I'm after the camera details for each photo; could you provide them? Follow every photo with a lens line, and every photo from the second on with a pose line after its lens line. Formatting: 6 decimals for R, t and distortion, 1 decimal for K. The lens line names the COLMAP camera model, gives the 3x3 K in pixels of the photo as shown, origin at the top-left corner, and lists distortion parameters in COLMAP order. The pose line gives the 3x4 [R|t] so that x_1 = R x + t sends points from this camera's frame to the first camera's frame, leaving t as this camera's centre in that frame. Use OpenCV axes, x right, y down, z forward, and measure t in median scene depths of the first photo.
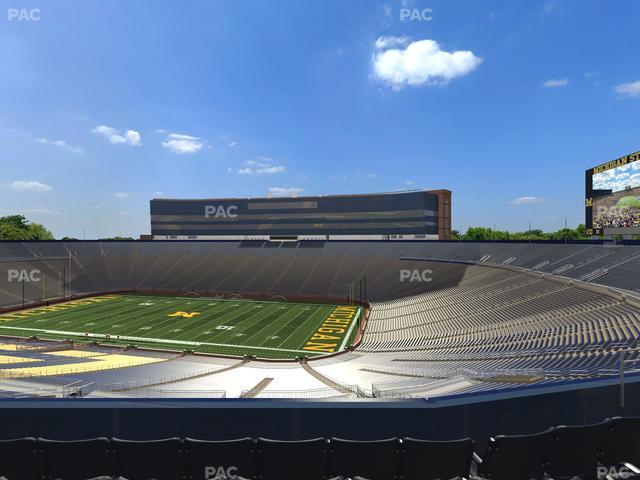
lens RADIAL K [[319.8, 0, 320.0], [0, 319.8, 240.0], [0, 0, 1]] dist [-0.000108, -0.000031]
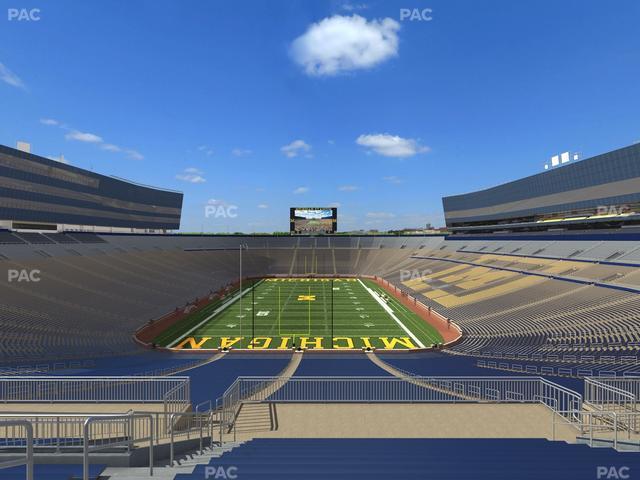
lens RADIAL K [[319.8, 0, 320.0], [0, 319.8, 240.0], [0, 0, 1]] dist [-0.000108, -0.000031]
pose [[-0.222628, 0.000021, 0.974903, -1.089516], [-0.000193, 1.000000, -0.000065, 0.024099], [-0.974903, -0.000203, -0.222628, 0.867936]]
